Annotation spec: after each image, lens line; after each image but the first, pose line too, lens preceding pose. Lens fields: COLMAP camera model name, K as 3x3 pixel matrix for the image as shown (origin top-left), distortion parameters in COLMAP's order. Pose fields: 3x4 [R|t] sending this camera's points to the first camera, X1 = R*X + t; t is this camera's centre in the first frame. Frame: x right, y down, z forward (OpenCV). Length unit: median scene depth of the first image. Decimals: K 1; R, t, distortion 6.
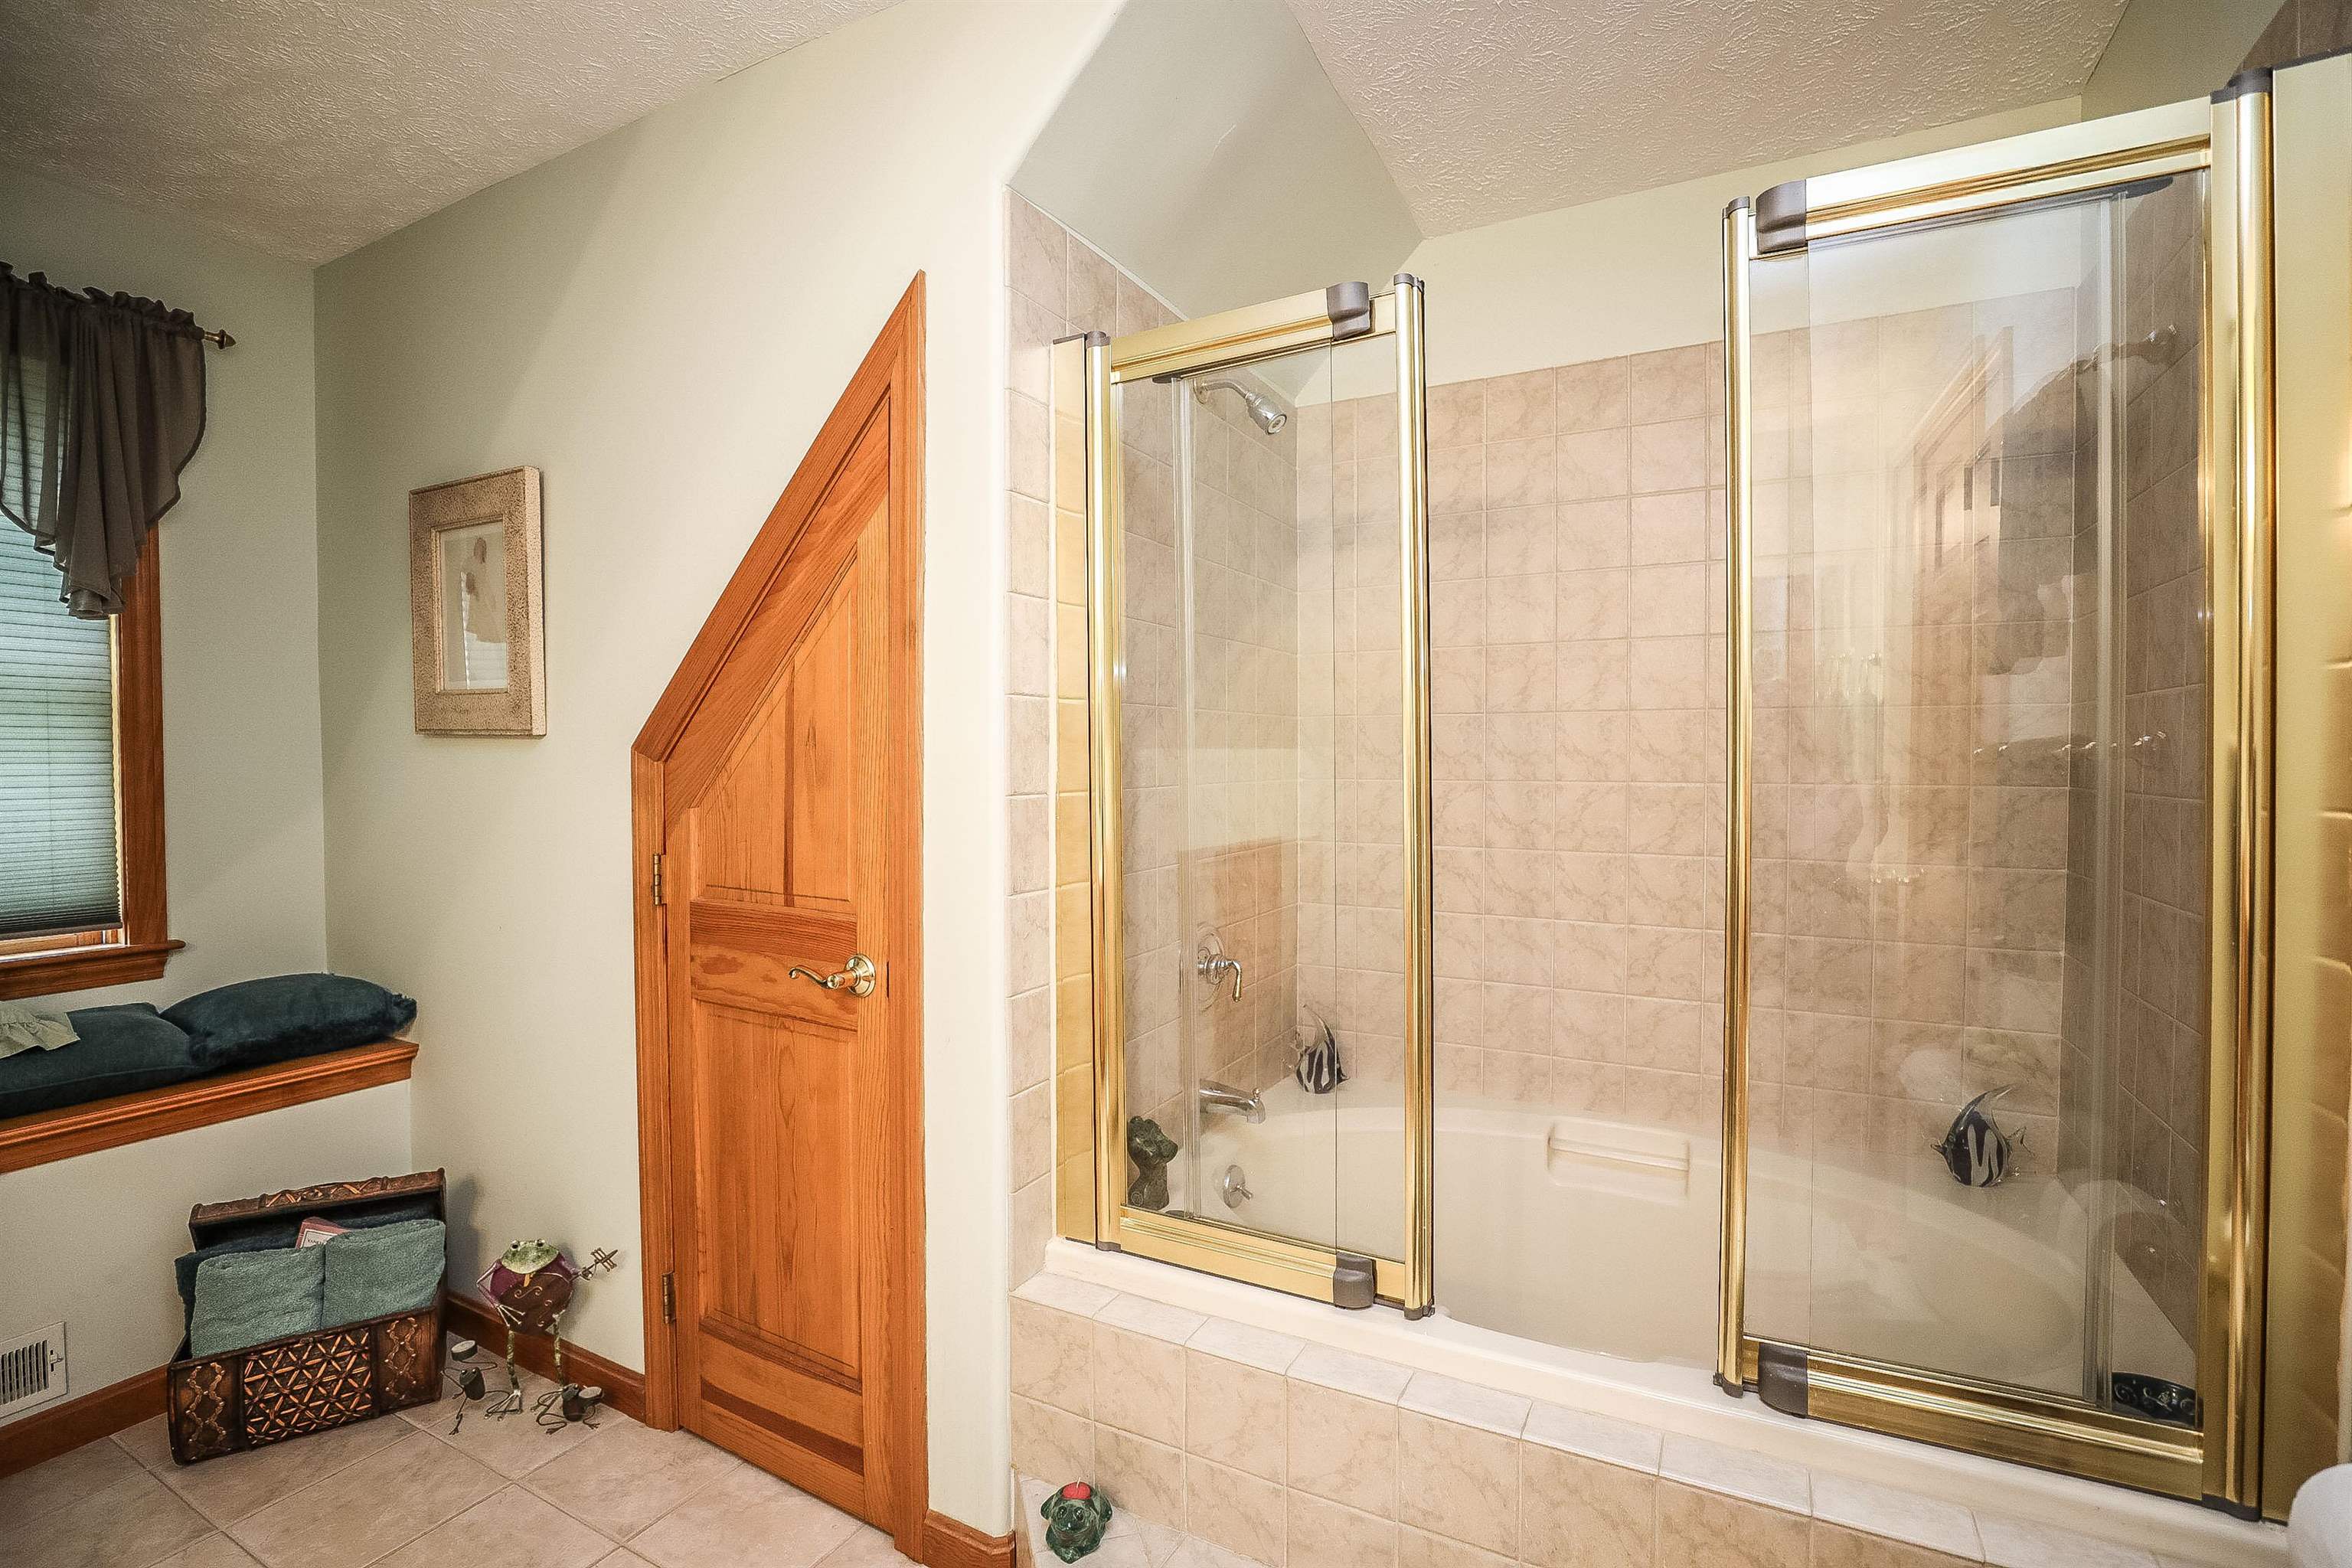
lens RADIAL K [[1069.6, 0, 1183.2], [0, 1069.6, 773.5], [0, 0, 1]] dist [-0.037438, 0.008012]
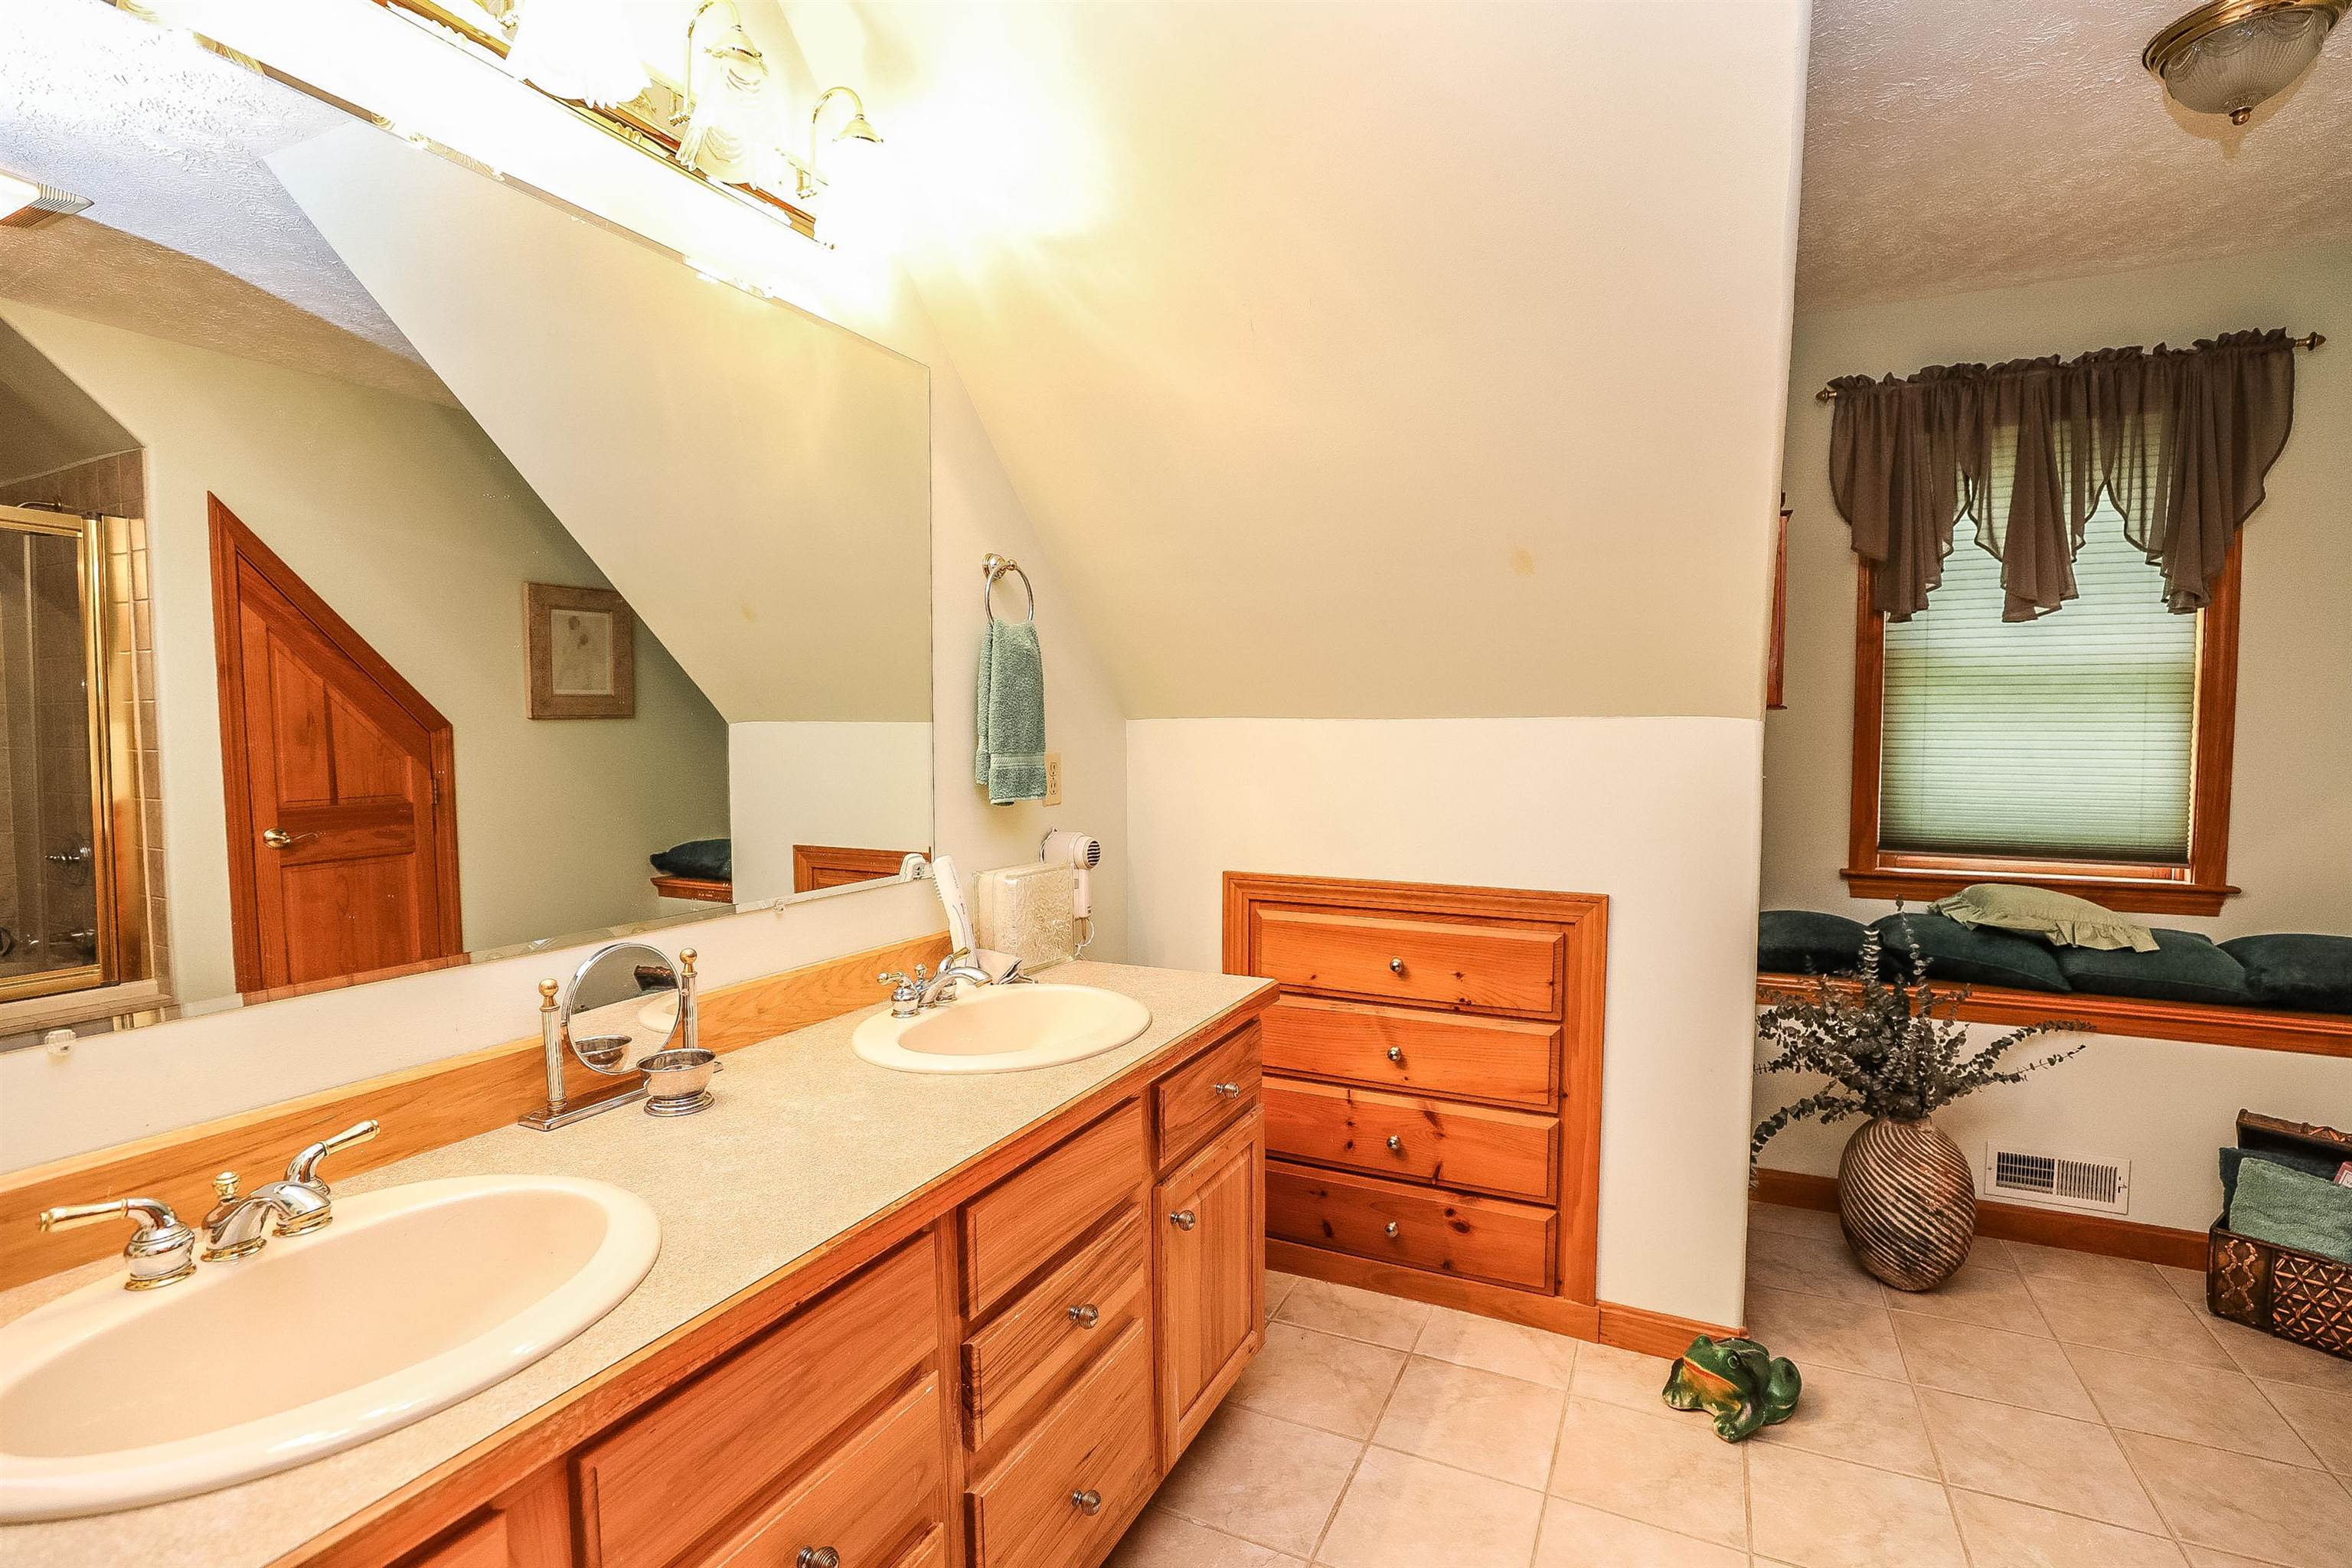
lens RADIAL K [[1069.6, 0, 1185.2], [0, 1069.6, 787.7], [0, 0, 1]] dist [-0.037438, 0.008012]
pose [[0.050141, 0.058320, -0.997038, 0.127933], [-0.017634, 0.998190, 0.057500, 0.006508], [0.998586, 0.014699, 0.051078, -0.249413]]
